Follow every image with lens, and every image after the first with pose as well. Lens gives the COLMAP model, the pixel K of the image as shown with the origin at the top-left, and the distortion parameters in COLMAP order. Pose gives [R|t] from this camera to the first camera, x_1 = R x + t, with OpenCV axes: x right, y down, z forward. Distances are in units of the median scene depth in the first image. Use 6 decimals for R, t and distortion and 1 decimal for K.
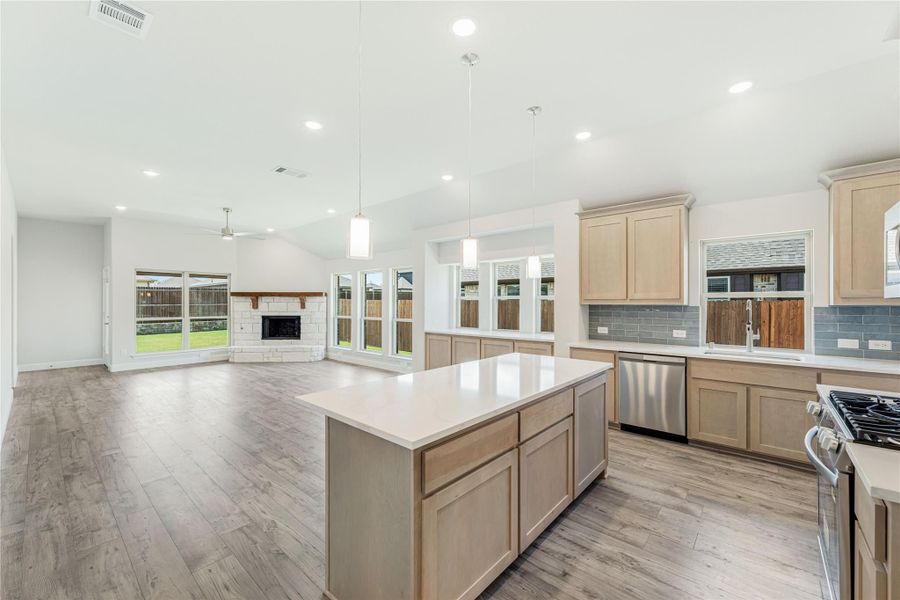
lens RADIAL K [[368.3, 0, 463.0], [0, 368.3, 297.7], [0, 0, 1]] dist [0.000476, 0.000801]
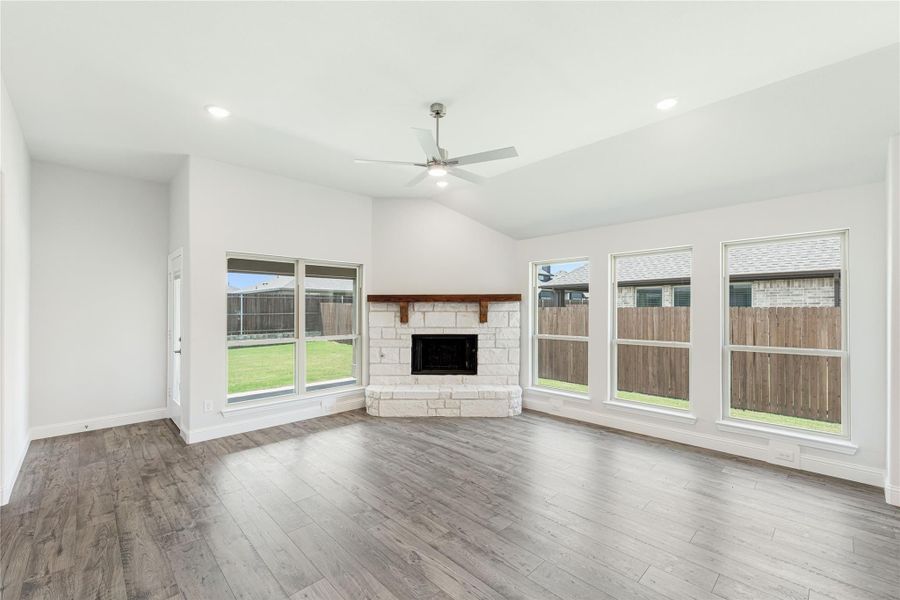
lens RADIAL K [[368.3, 0, 449.6], [0, 368.3, 303.6], [0, 0, 1]] dist [0.000476, 0.000801]
pose [[0.996783, -0.005293, -0.079975, -0.471516], [0.004976, 0.999979, -0.004160, 0.001433], [0.079995, 0.003749, 0.996788, 0.440114]]
